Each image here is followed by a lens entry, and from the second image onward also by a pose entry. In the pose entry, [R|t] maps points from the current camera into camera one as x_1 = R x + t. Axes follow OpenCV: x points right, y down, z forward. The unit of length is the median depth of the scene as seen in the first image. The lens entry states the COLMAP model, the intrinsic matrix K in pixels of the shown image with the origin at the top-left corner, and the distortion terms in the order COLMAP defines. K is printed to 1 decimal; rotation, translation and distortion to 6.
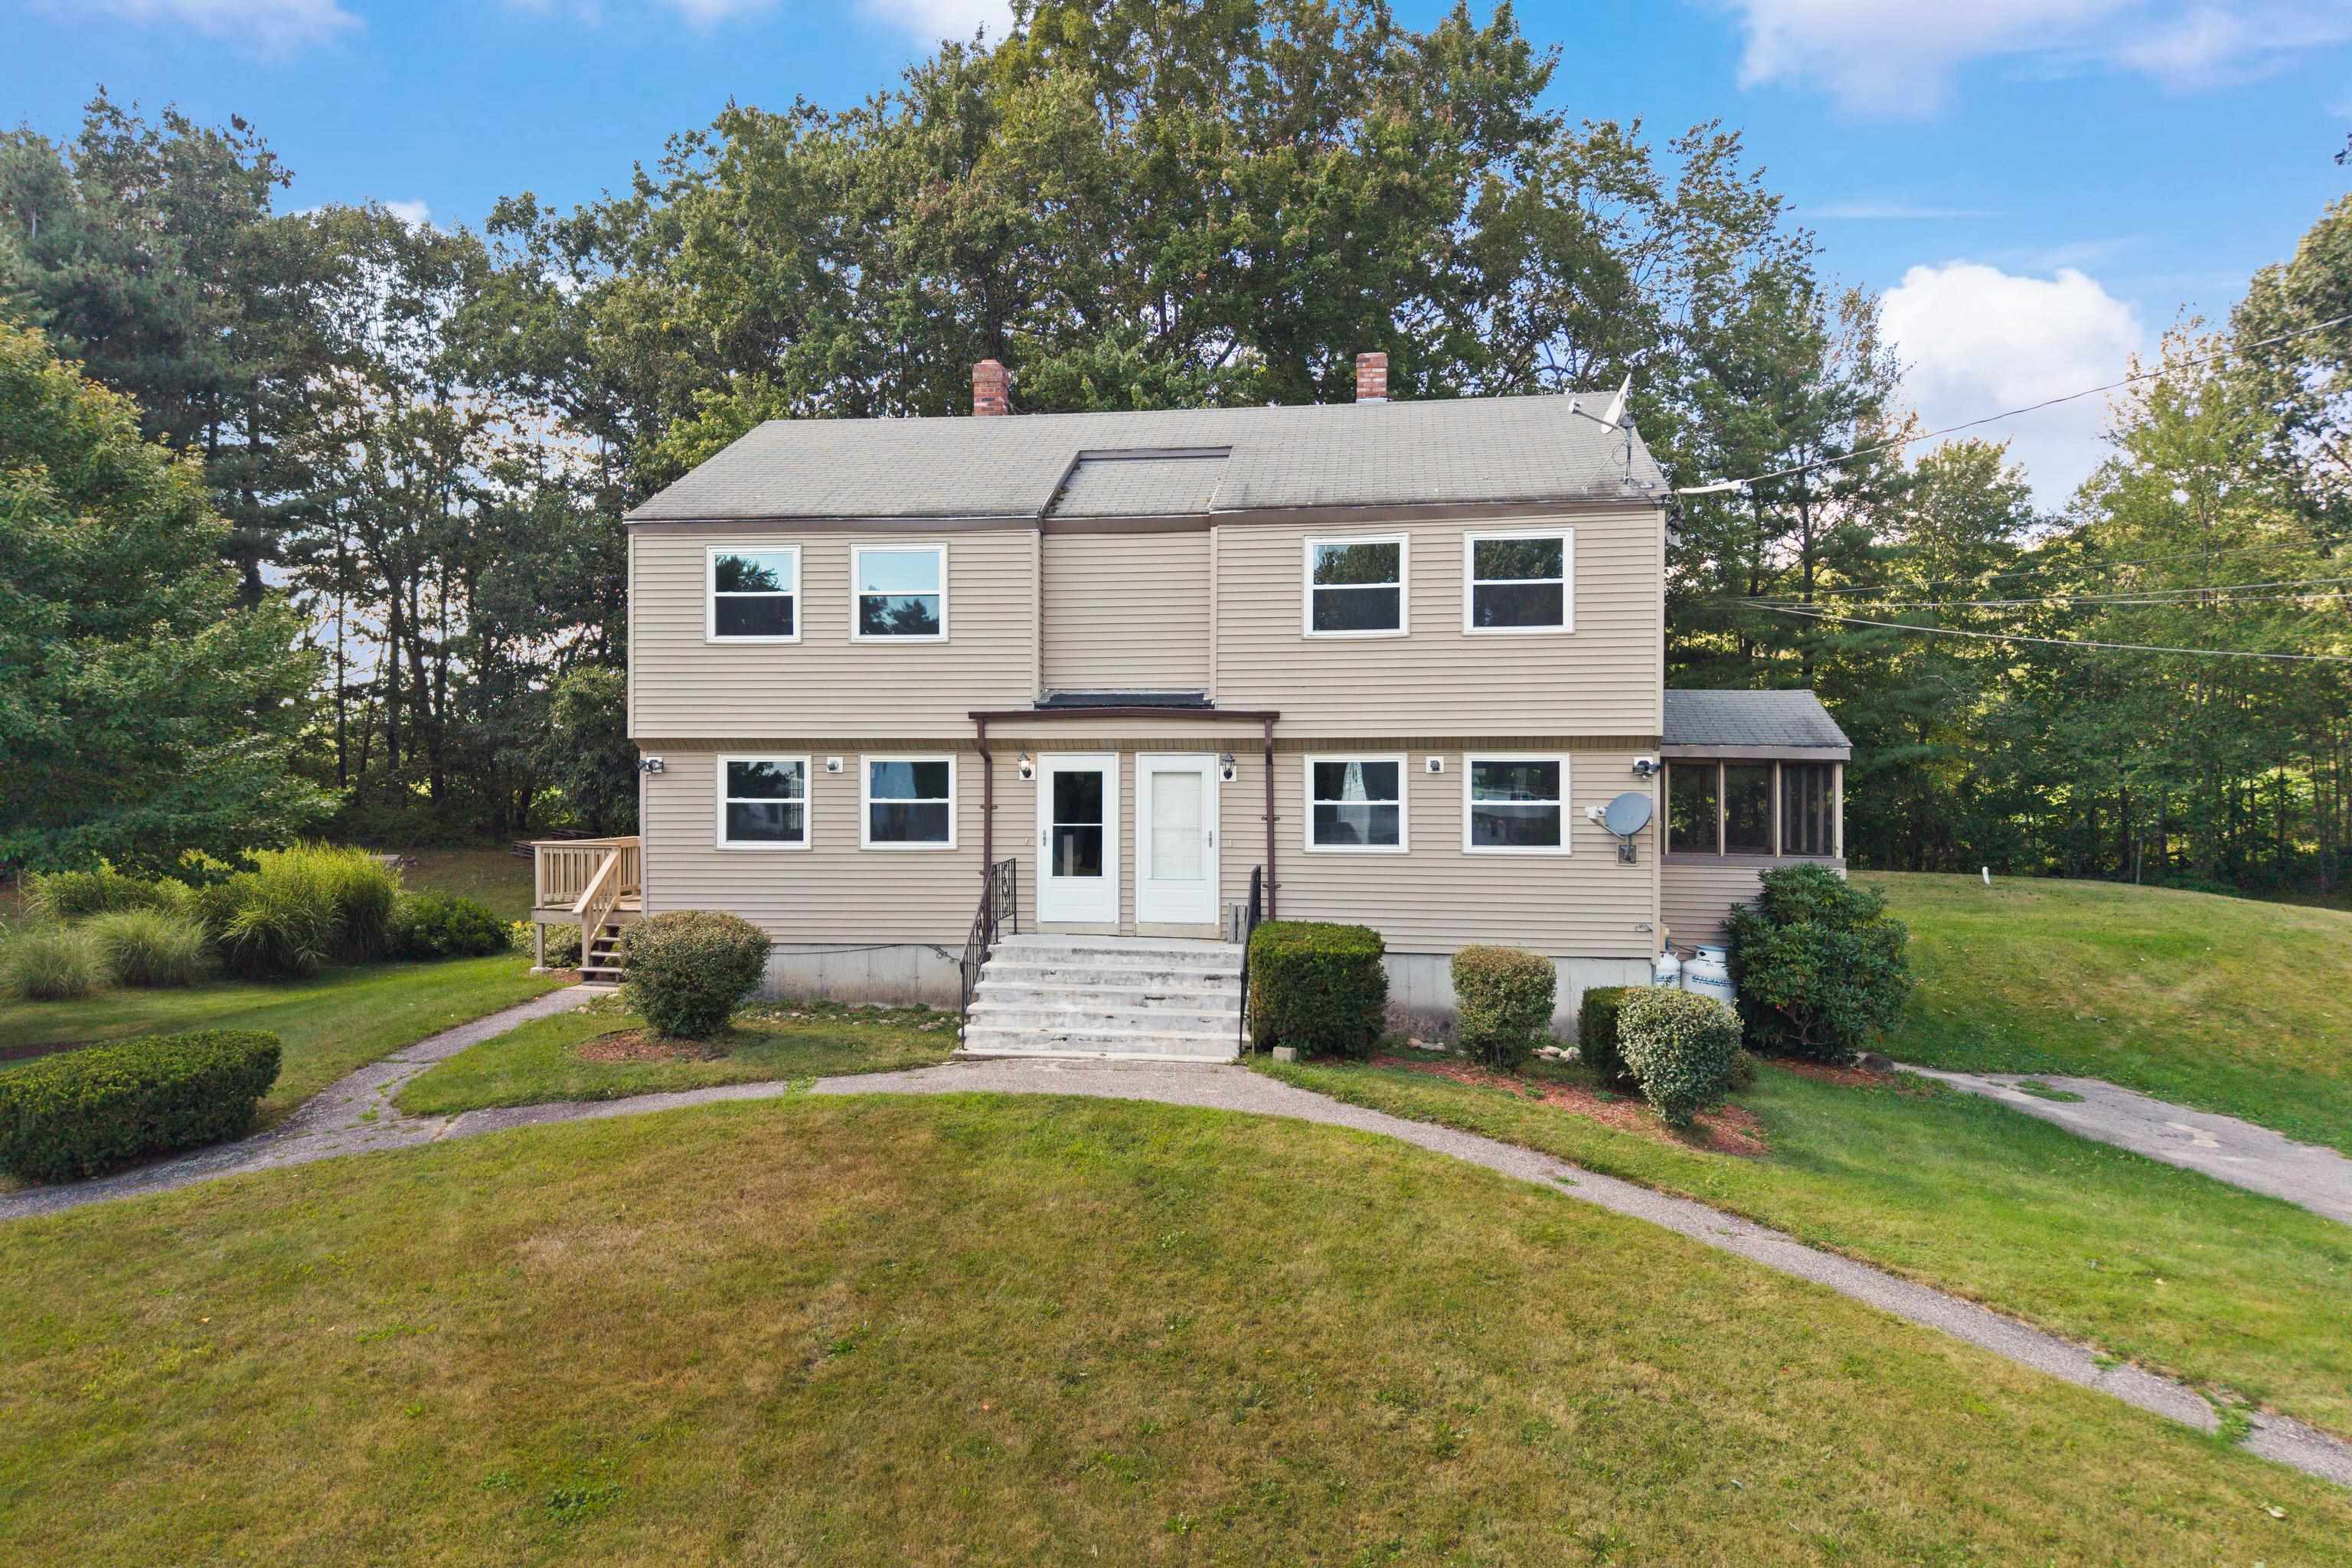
lens RADIAL K [[1582.9, 0, 1180.3], [0, 1582.9, 767.0], [0, 0, 1]] dist [0.001085, -0.011158]
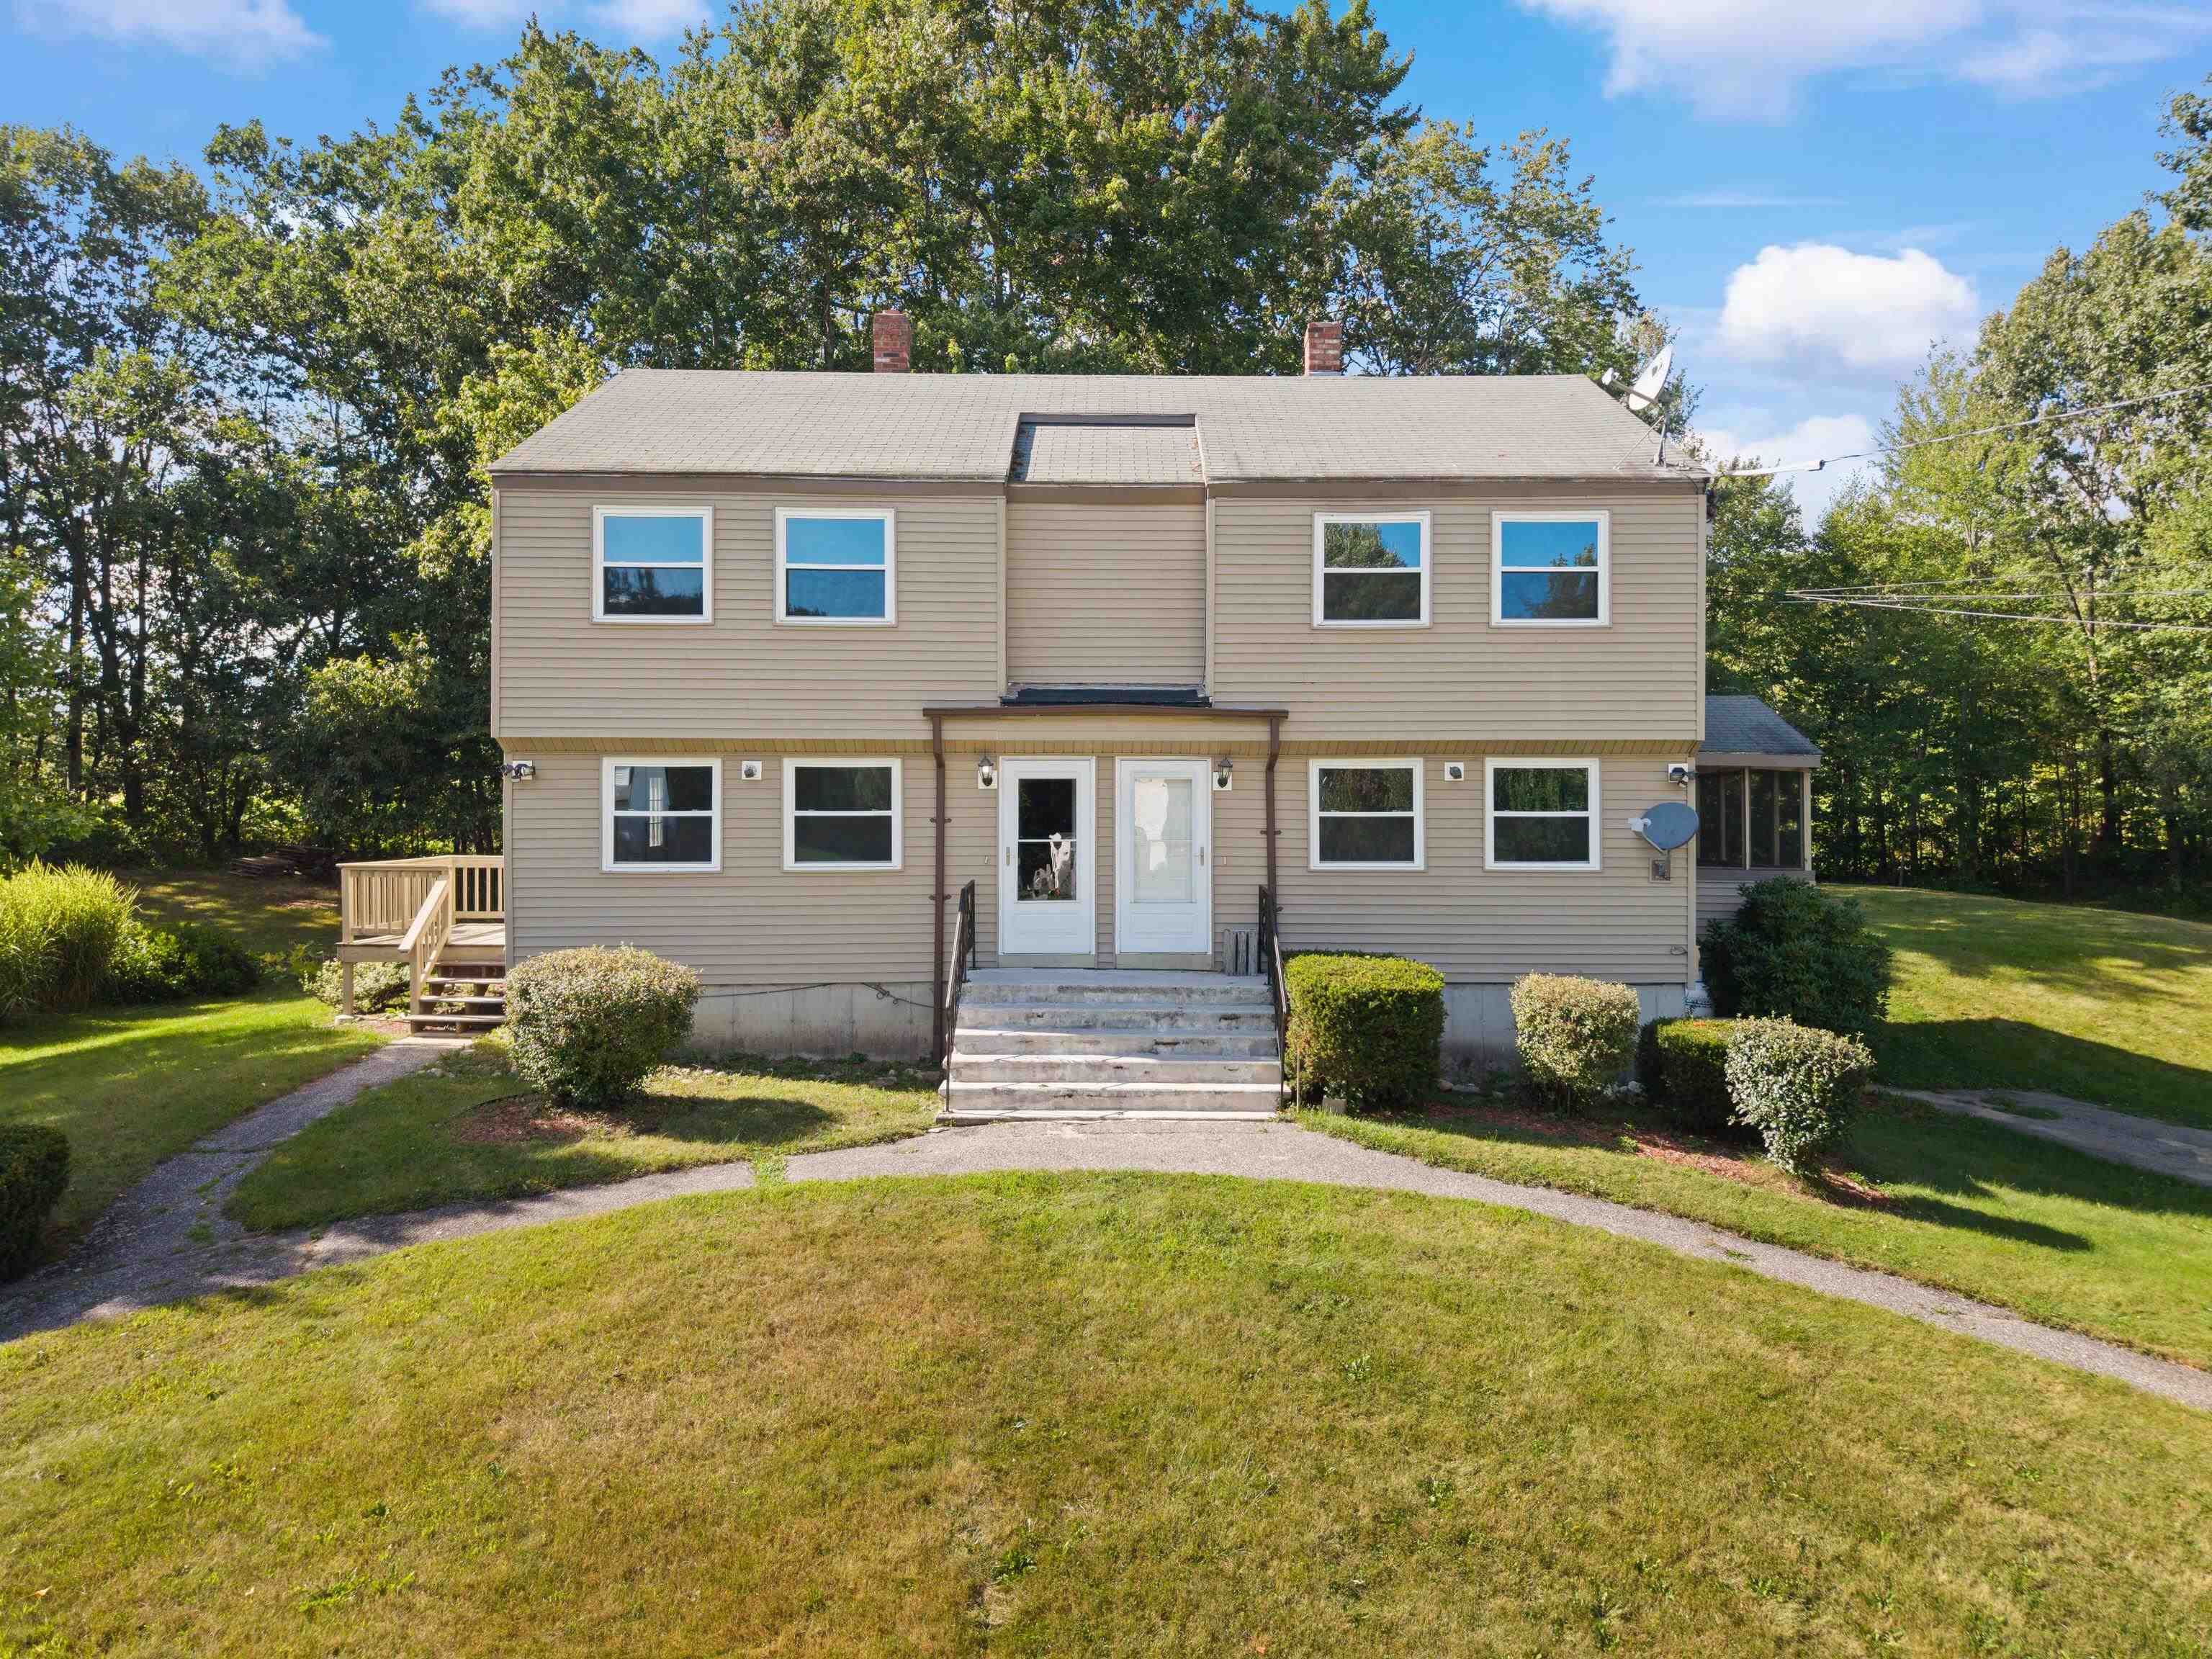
lens RADIAL K [[1534.2, 0, 1112.1], [0, 1534.2, 765.6], [0, 0, 1]] dist [-0.013875, 0.011434]
pose [[0.986497, 0.002638, 0.163756, -0.169715], [-0.001536, 0.999975, -0.006857, 0.001332], [-0.163770, 0.006513, 0.986477, 0.173791]]
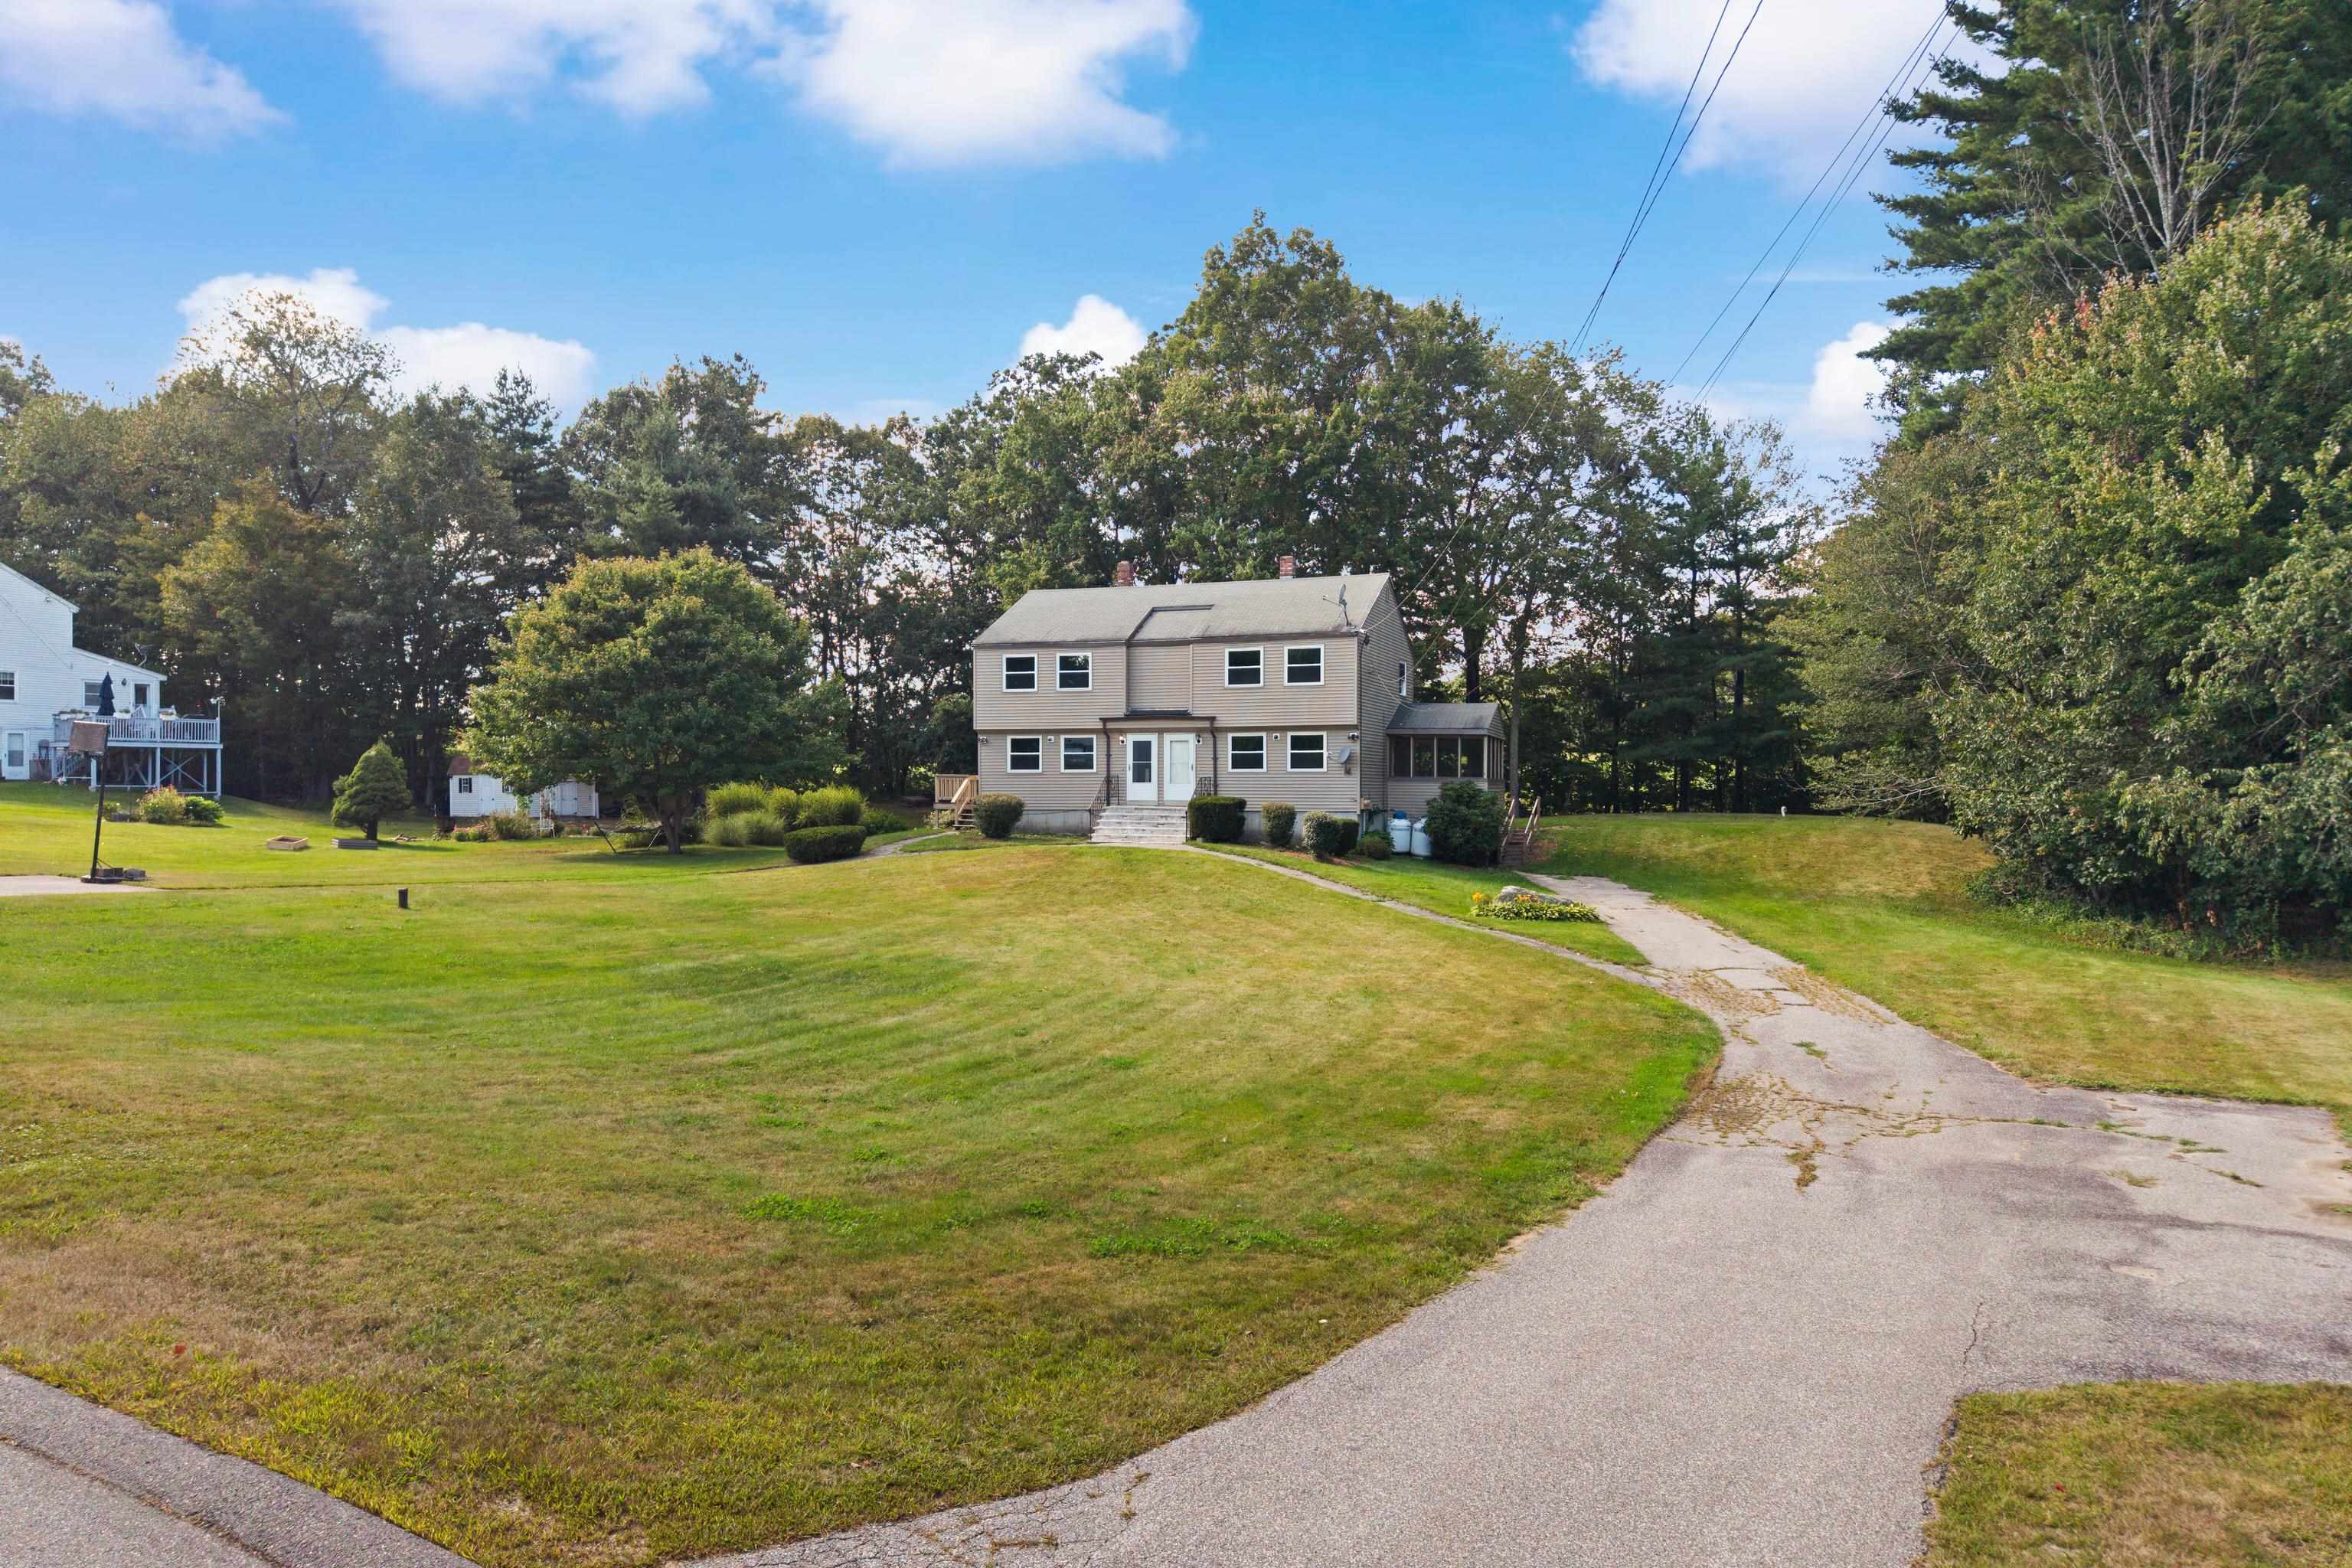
lens RADIAL K [[1582.9, 0, 1172.9], [0, 1582.9, 785.4], [0, 0, 1]] dist [0.001085, -0.011158]
pose [[0.978901, -0.001270, -0.204332, 0.510395], [0.003379, 0.999945, 0.009974, 0.049645], [0.204308, -0.010454, 0.978851, -1.499381]]
